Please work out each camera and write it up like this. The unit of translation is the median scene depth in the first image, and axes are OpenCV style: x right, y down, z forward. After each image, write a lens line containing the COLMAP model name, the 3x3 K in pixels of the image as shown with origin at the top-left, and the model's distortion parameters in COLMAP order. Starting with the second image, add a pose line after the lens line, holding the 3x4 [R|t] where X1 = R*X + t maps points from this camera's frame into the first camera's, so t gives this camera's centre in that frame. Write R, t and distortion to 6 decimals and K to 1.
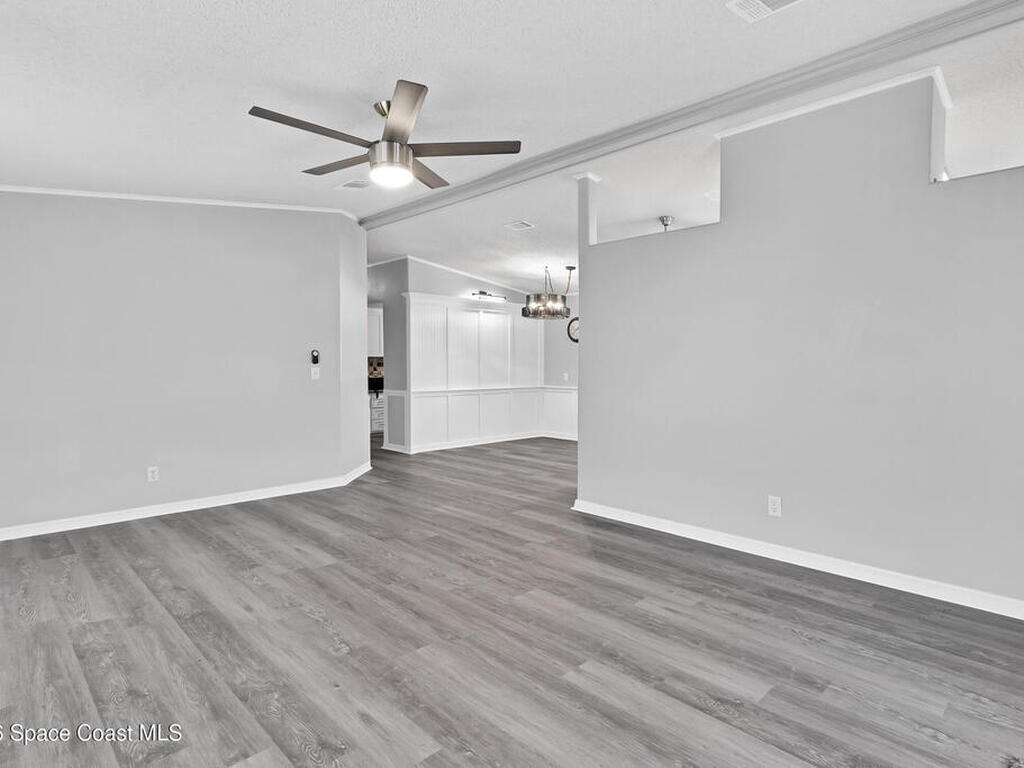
lens RADIAL K [[568.7, 0, 512.0], [0, 568.7, 384.0], [0, 0, 1]] dist [-0.000355, 0.000636]
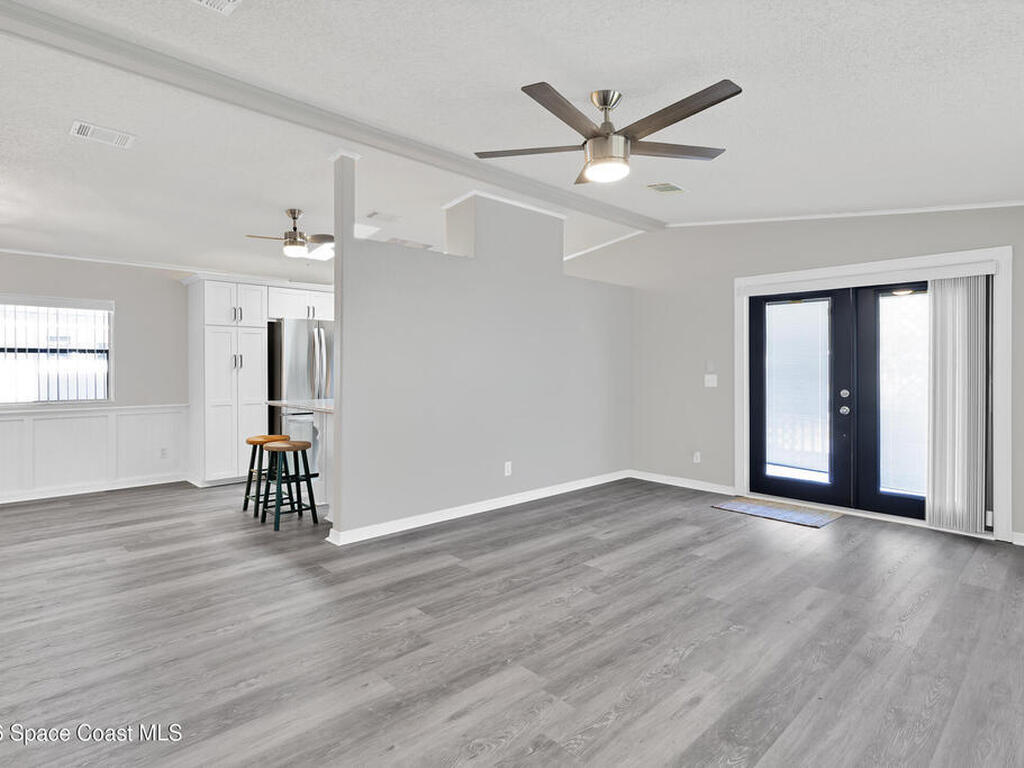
lens RADIAL K [[549.7, 0, 511.5], [0, 549.7, 379.3], [0, 0, 1]] dist [0.000082, 0.000439]
pose [[0.002159, -0.022877, 0.999736, -1.084016], [0.036557, 0.999072, 0.022783, -0.056666], [-0.999329, 0.036498, 0.002993, 1.117072]]
